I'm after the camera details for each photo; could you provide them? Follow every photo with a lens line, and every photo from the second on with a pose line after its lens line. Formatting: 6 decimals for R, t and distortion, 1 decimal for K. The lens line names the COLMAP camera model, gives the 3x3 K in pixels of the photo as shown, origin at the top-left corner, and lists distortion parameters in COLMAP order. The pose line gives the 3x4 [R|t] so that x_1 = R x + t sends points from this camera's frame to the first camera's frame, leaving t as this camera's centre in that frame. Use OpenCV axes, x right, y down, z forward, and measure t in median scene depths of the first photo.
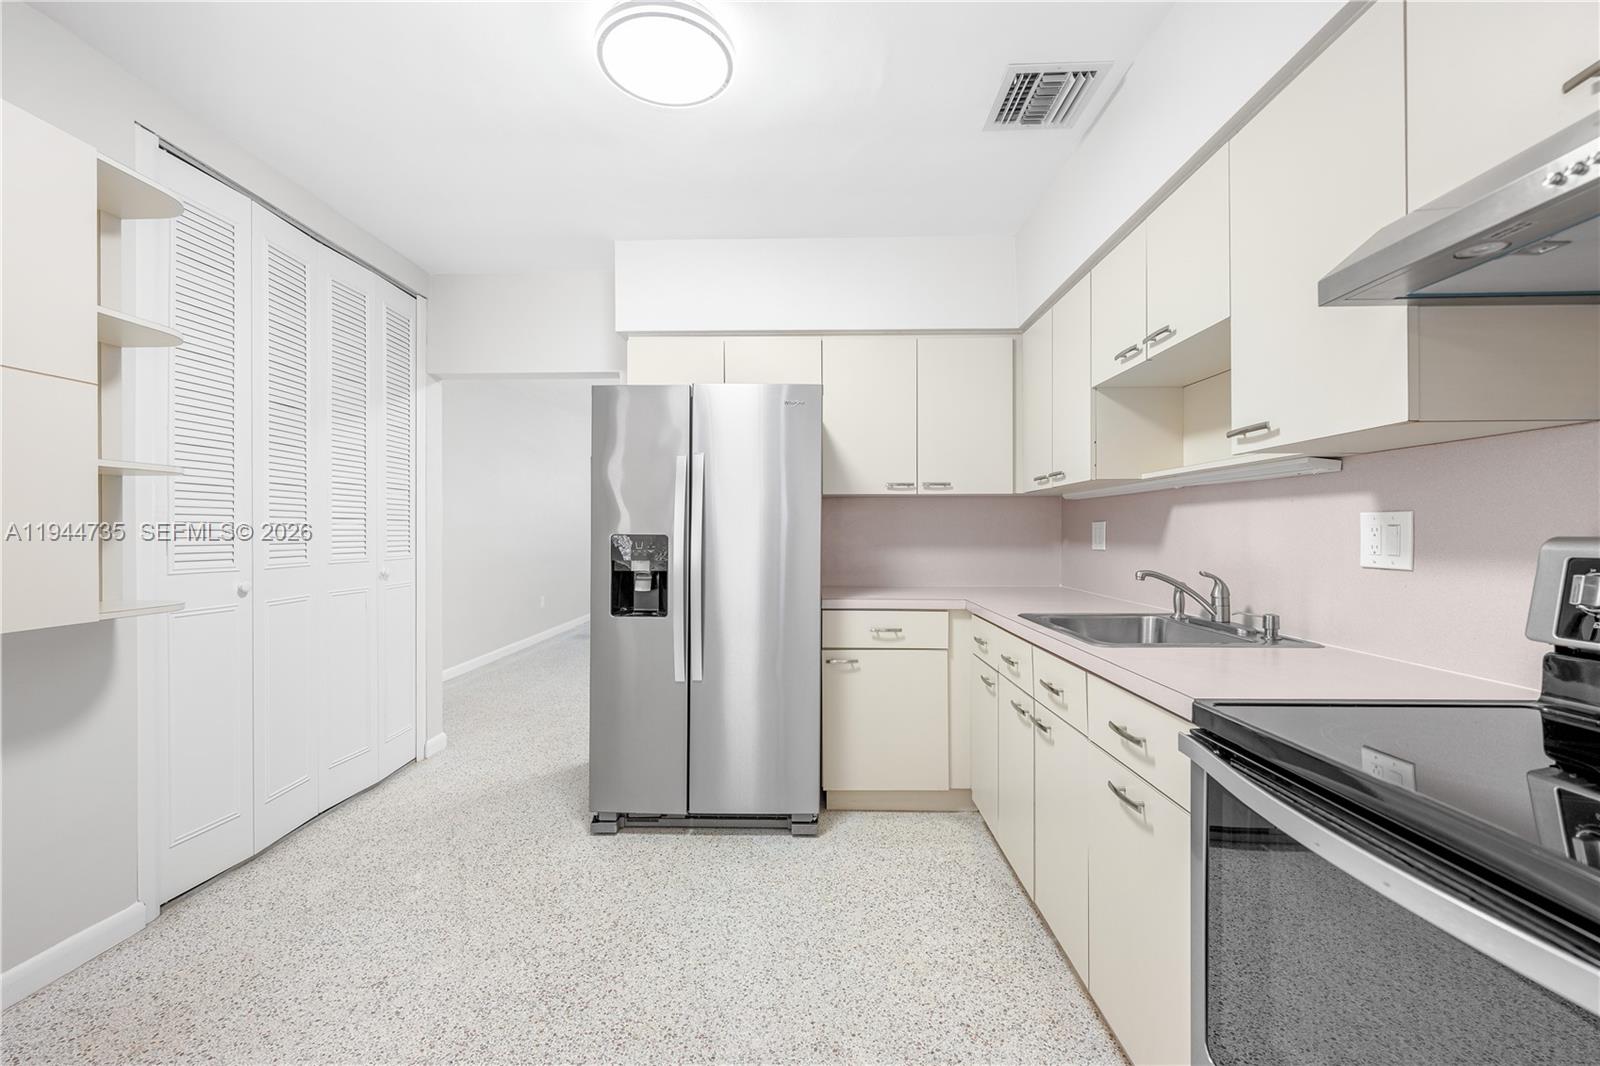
lens RADIAL K [[640.2, 0, 794.7], [0, 640.2, 537.6], [0, 0, 1]] dist [0.001034, 0.000136]
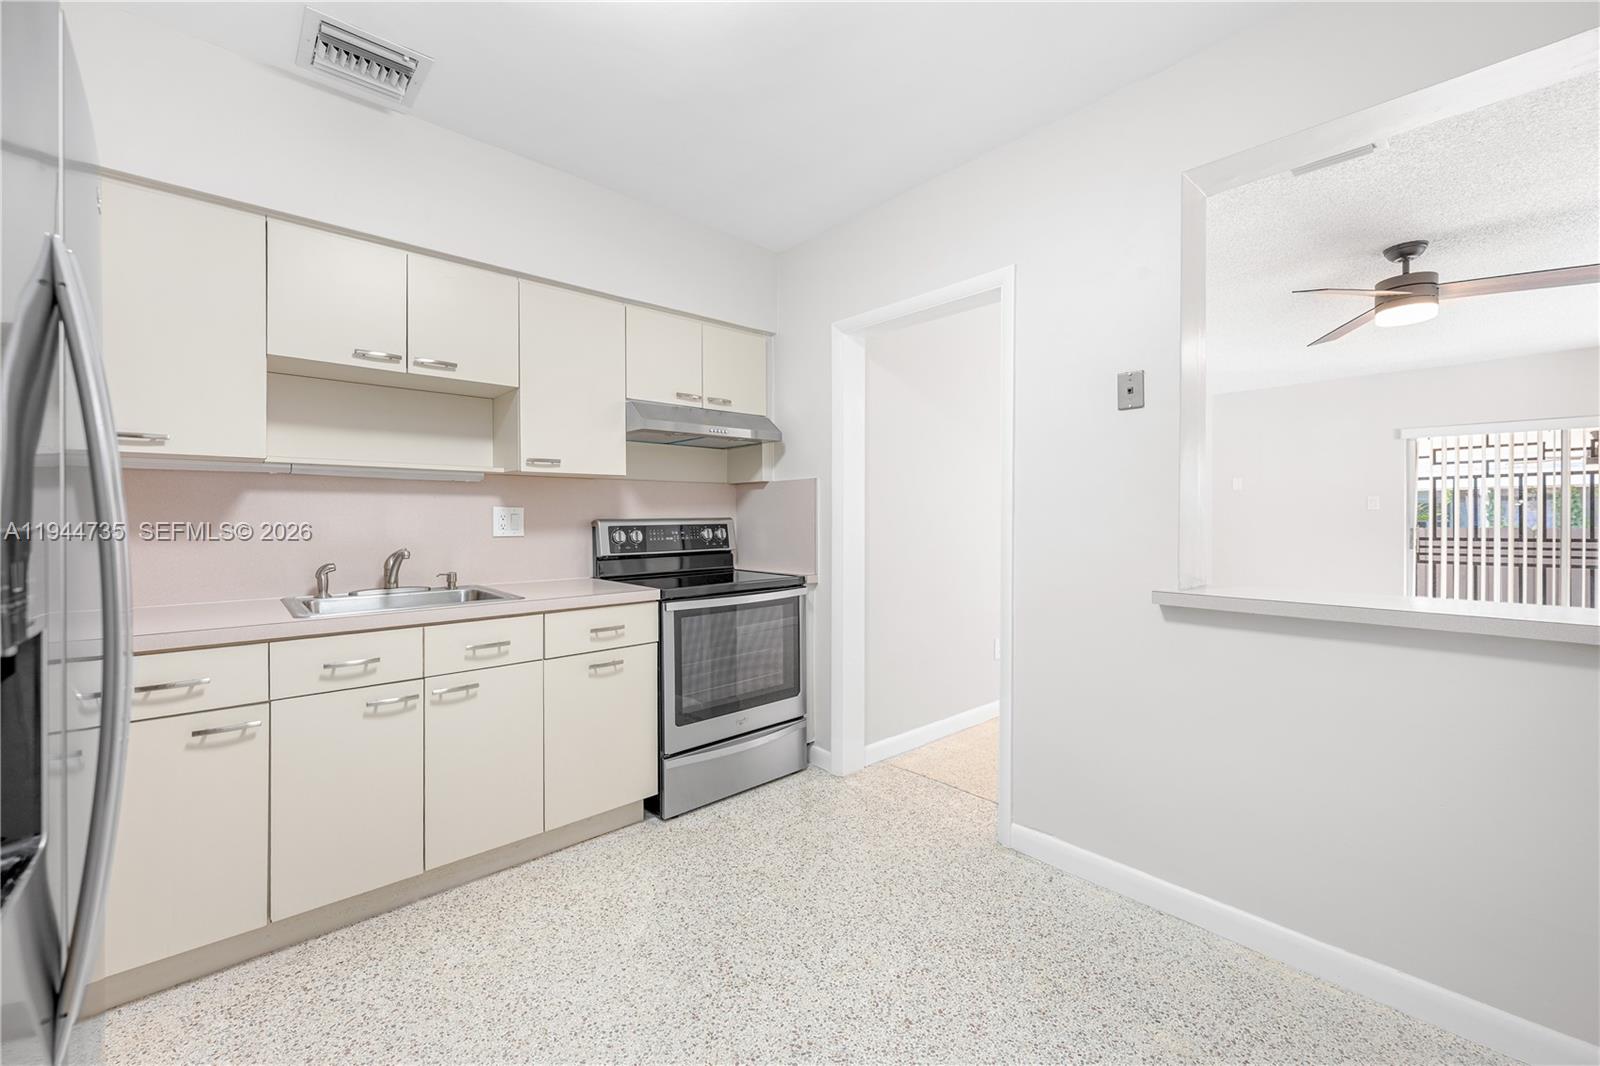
lens RADIAL K [[638.5, 0, 796.2], [0, 638.5, 532.5], [0, 0, 1]] dist [0.001759, 0.000189]
pose [[-0.688475, -0.013358, 0.725137, -0.907344], [0.008071, 0.999627, 0.026078, -0.005991], [-0.725215, 0.023806, -0.688111, 1.453442]]
